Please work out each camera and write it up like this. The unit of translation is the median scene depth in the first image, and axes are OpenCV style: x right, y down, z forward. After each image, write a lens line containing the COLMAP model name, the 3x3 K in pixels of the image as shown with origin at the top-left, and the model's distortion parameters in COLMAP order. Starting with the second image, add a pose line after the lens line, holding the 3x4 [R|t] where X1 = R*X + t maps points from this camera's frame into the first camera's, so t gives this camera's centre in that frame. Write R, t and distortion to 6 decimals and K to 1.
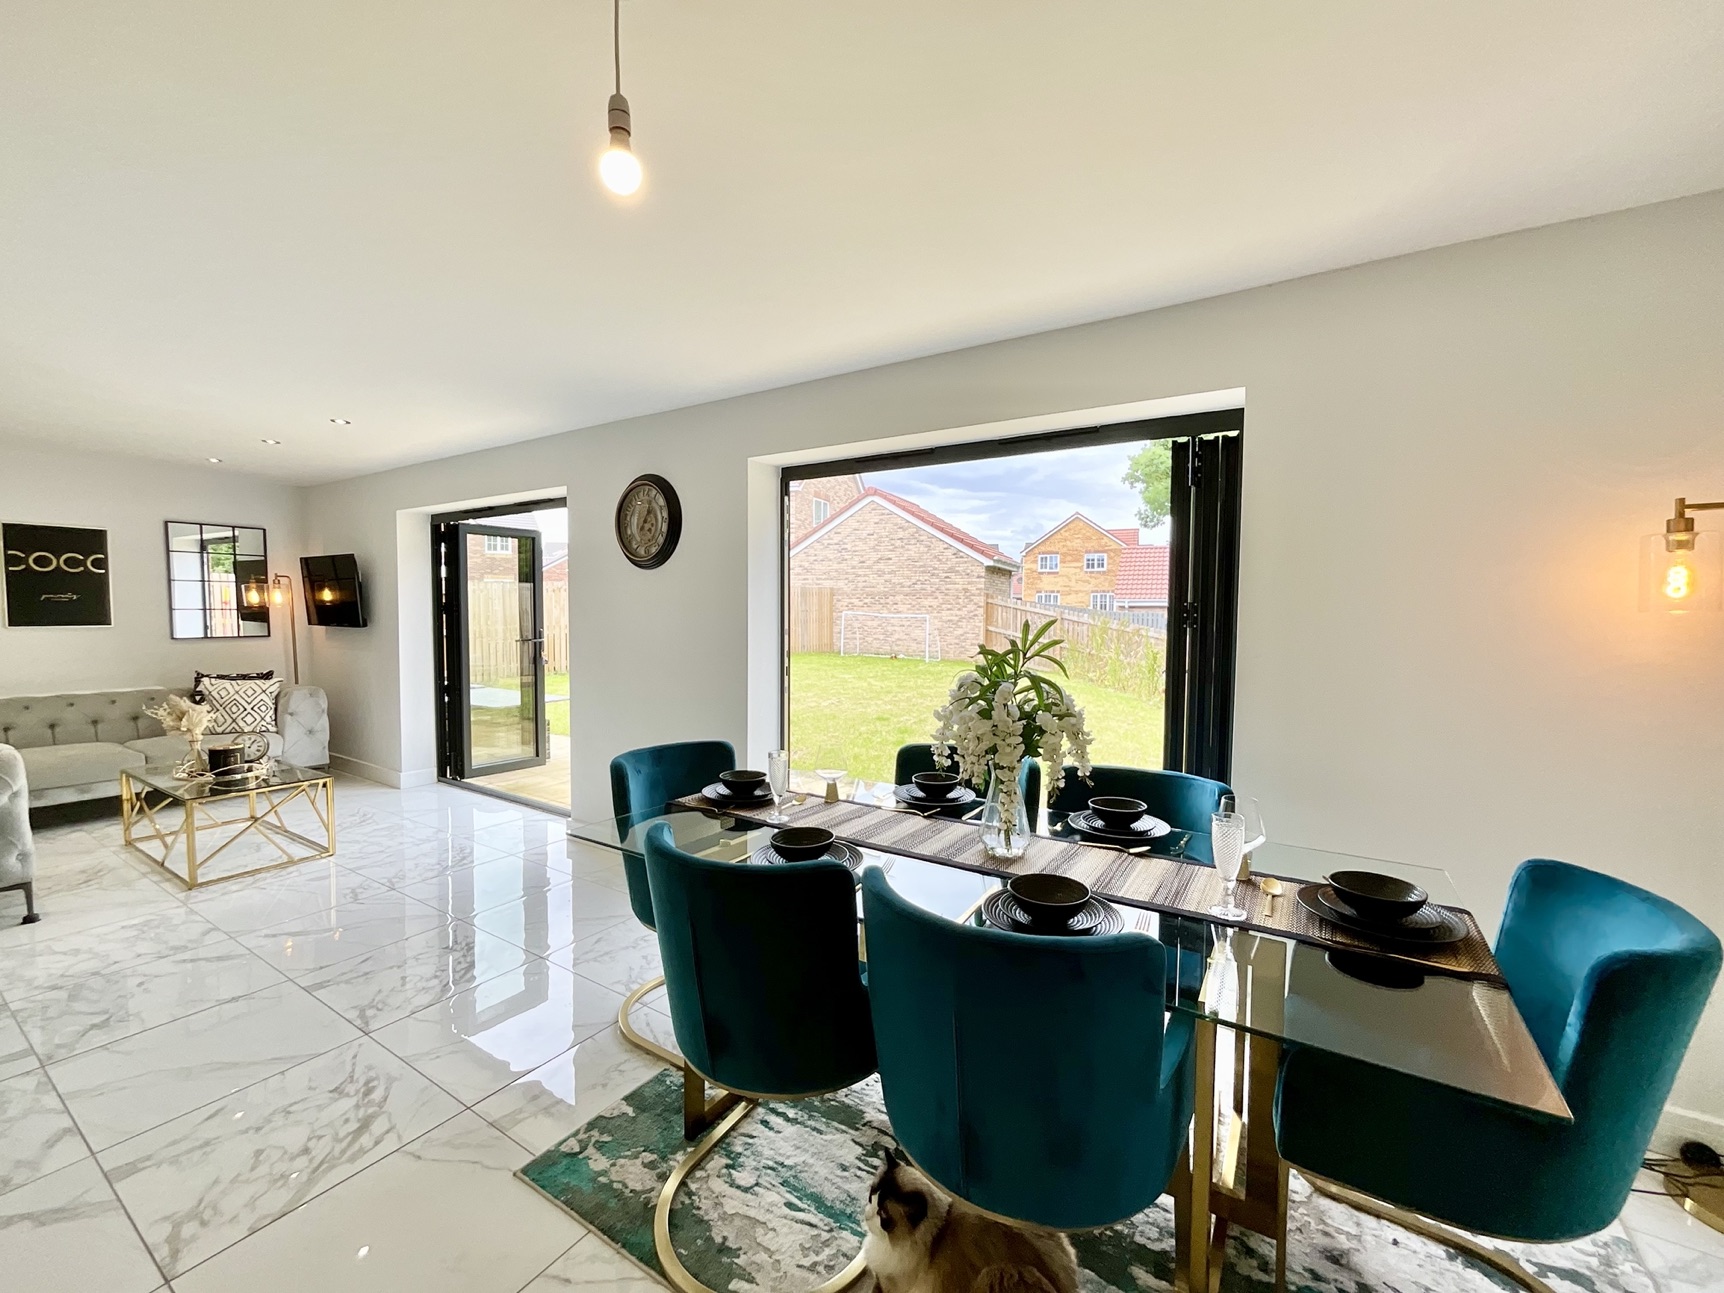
lens RADIAL K [[700.3, 0, 859.7], [0, 700.3, 645.8], [0, 0, 1]] dist [0.002719, -0.002391]
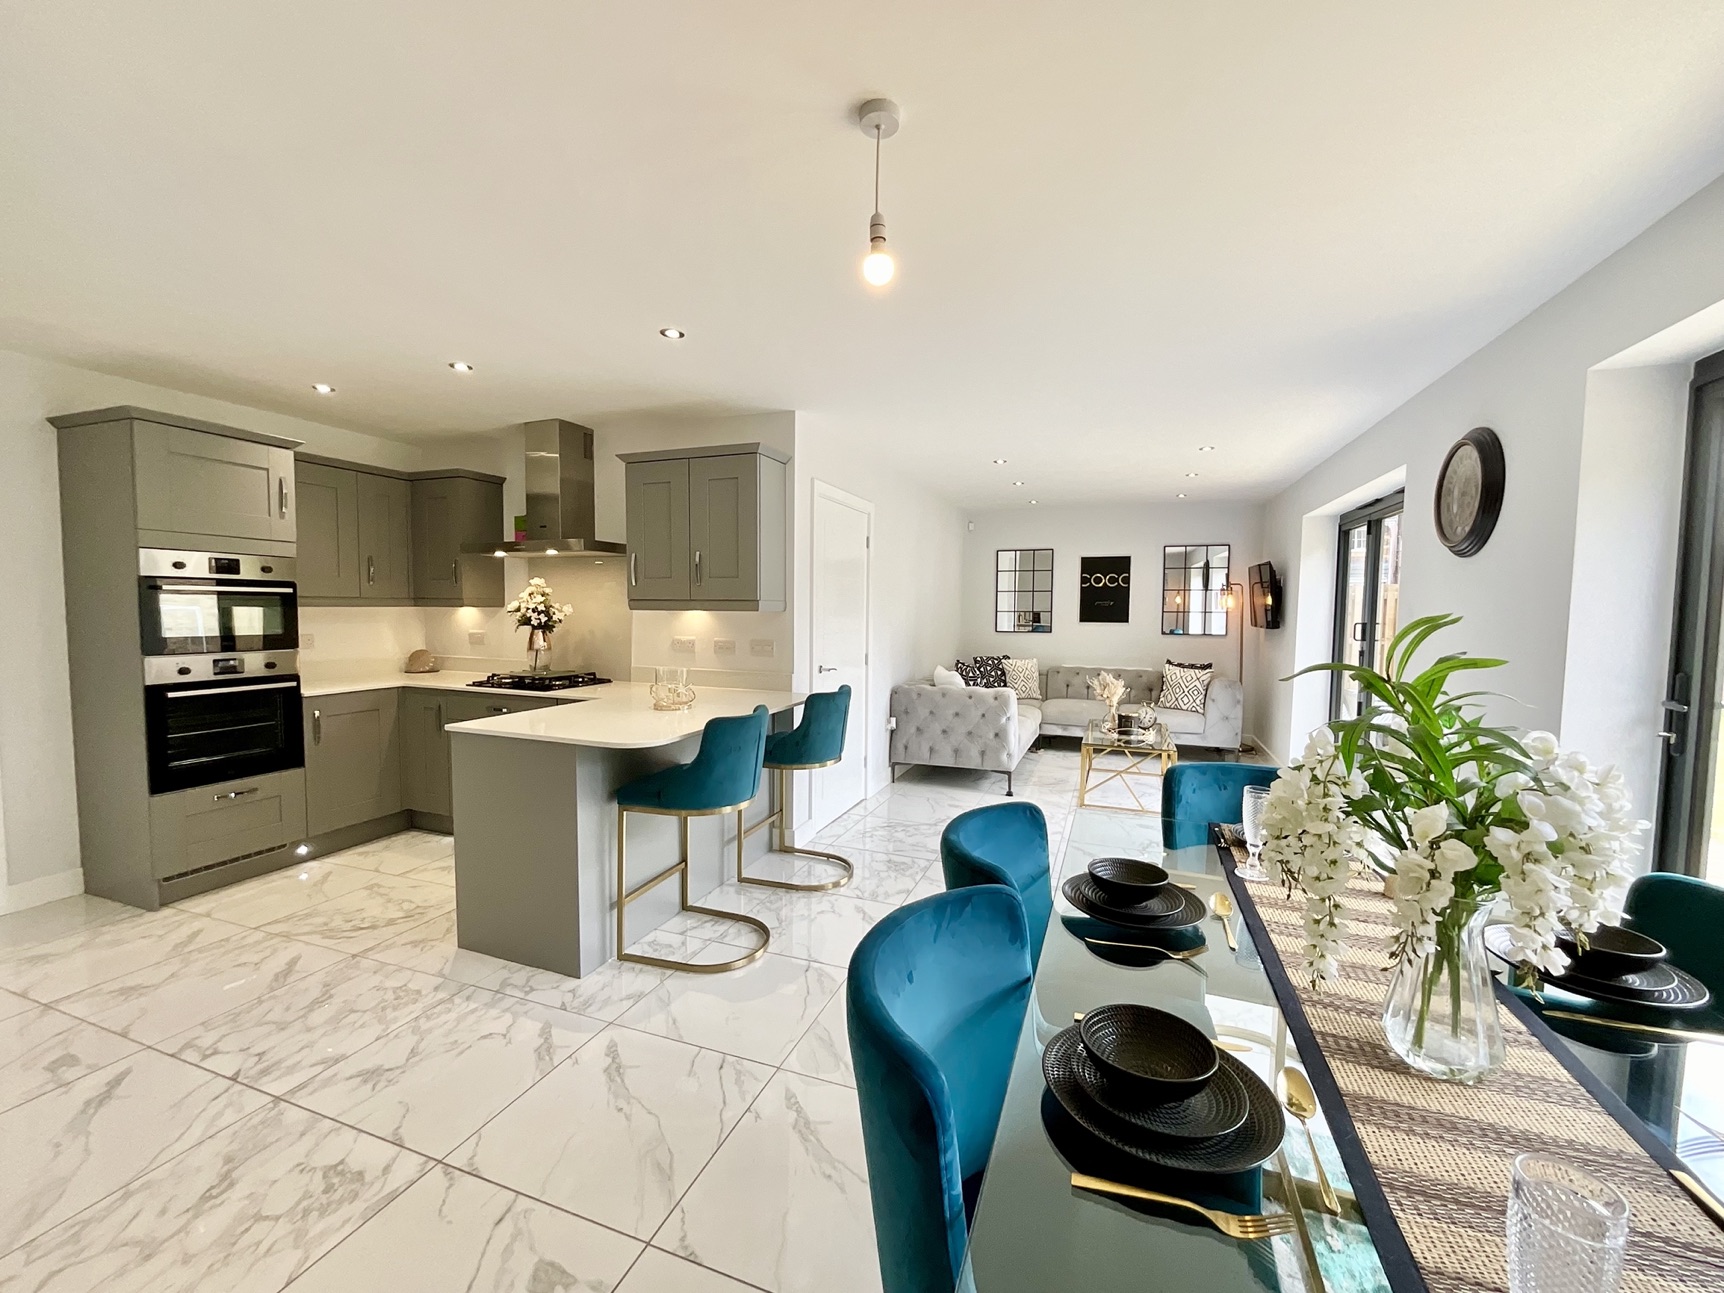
lens RADIAL K [[700.3, 0, 857.7], [0, 700.3, 653.8], [0, 0, 1]] dist [0.002719, -0.002391]
pose [[0.212660, 0.061266, -0.975204, 0.217579], [-0.058929, 0.997020, 0.049786, -0.004767], [0.975348, 0.046881, 0.215637, 0.159598]]
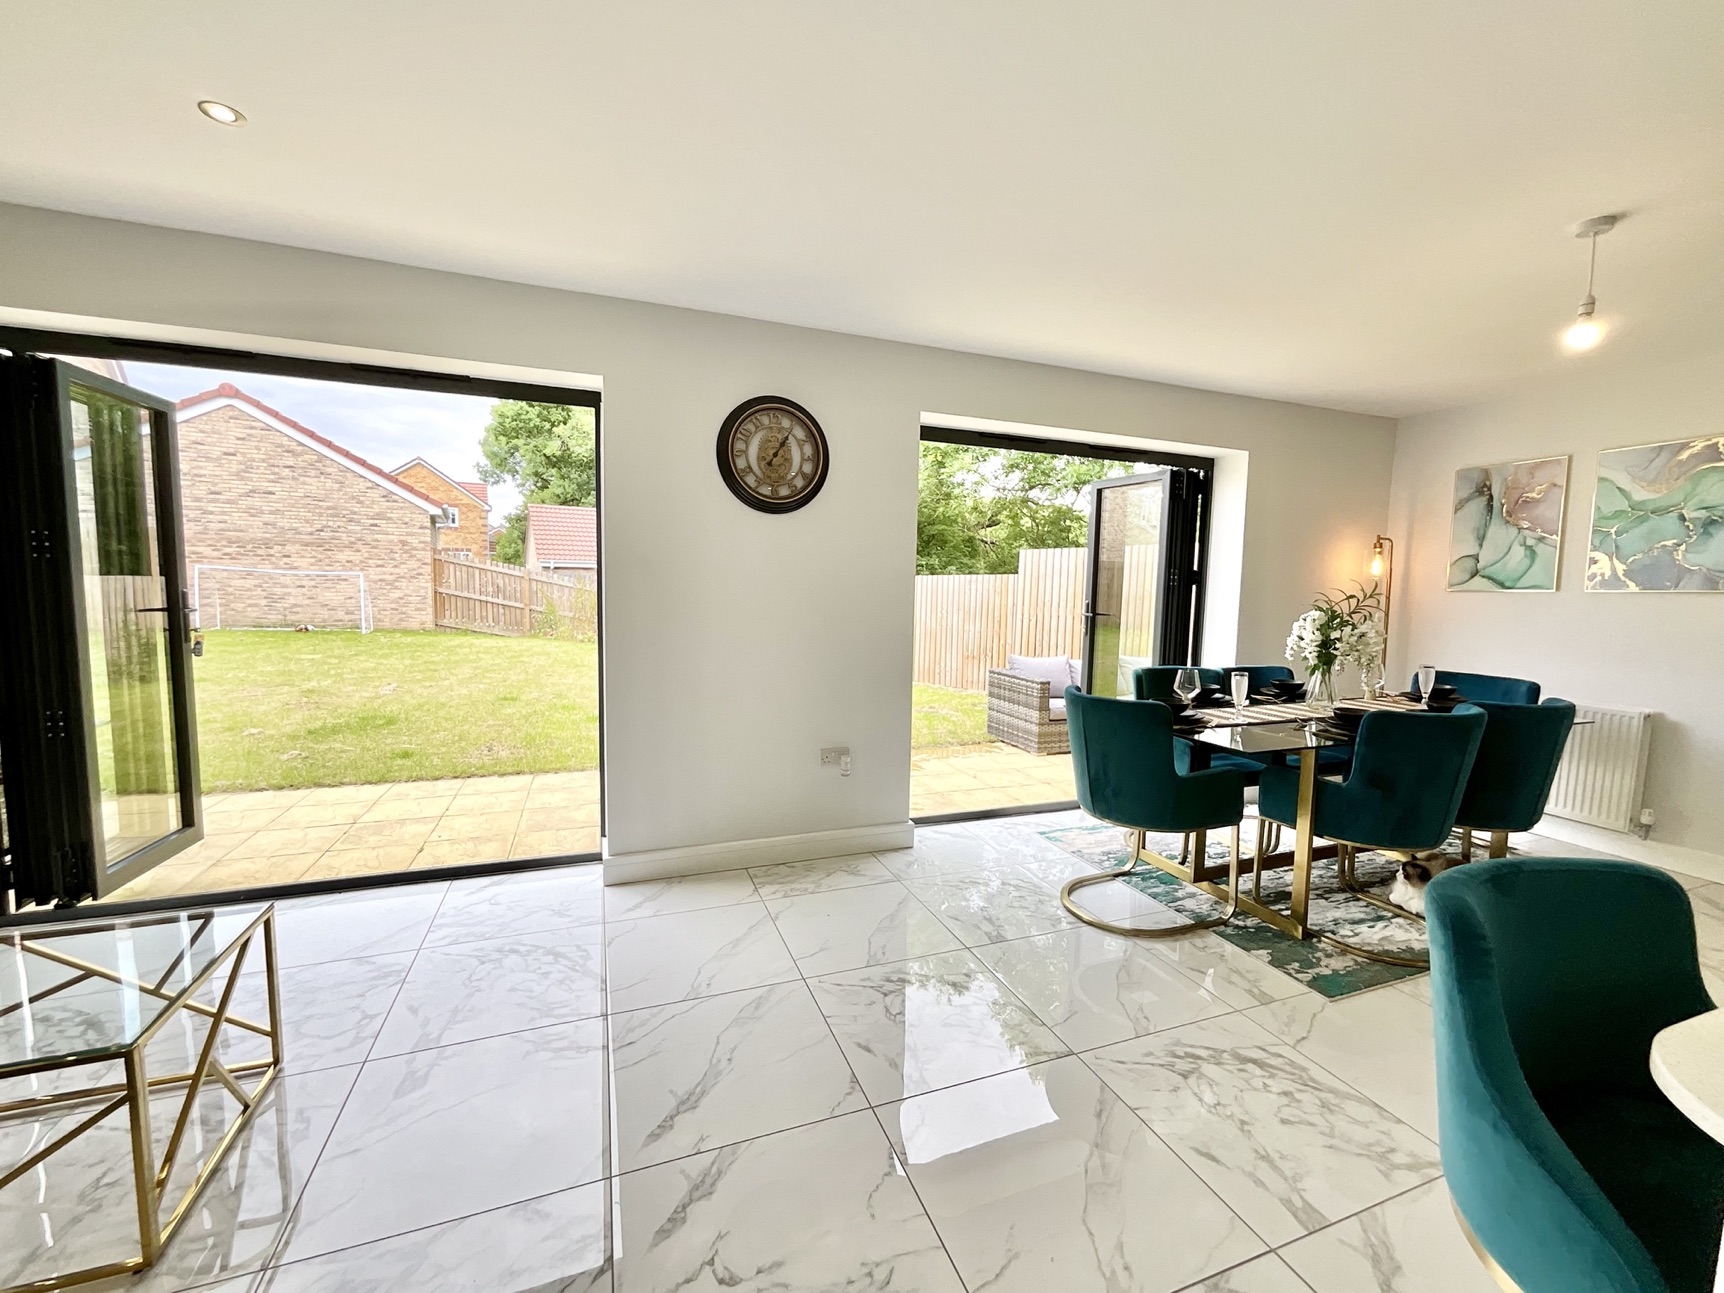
lens RADIAL K [[700.3, 0, 859.7], [0, 700.3, 646.4], [0, 0, 1]] dist [0.002719, -0.002391]
pose [[0.596644, -0.067051, 0.799700, -0.680080], [0.023039, 0.997524, 0.066448, -0.004350], [-0.802175, -0.021222, 0.596711, 0.316947]]
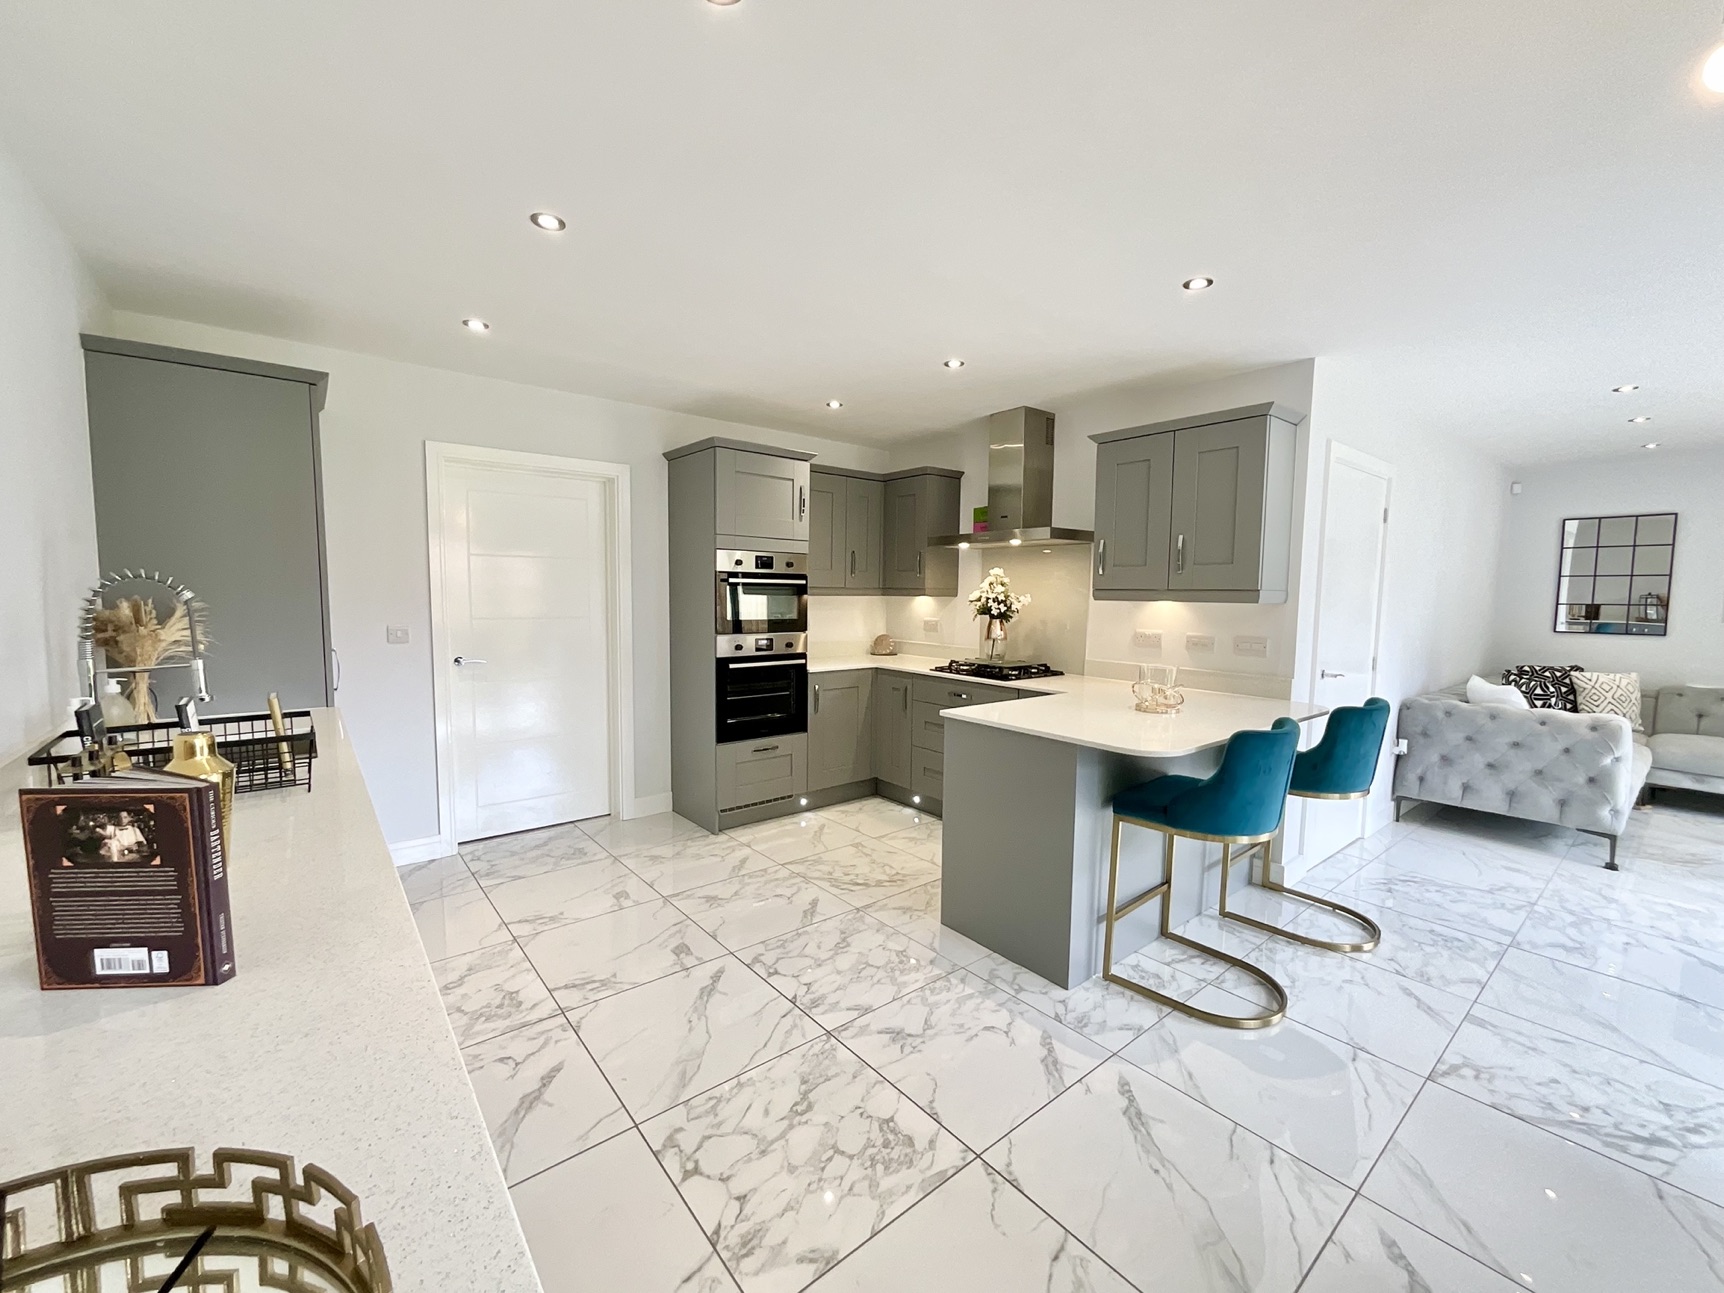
lens RADIAL K [[700.3, 0, 856.6], [0, 700.3, 656.4], [0, 0, 1]] dist [0.002719, -0.002391]
pose [[-0.309744, 0.080256, -0.947427, 0.179102], [-0.062413, 0.992566, 0.104484, -0.002800], [0.948769, 0.091495, -0.302433, 0.071553]]
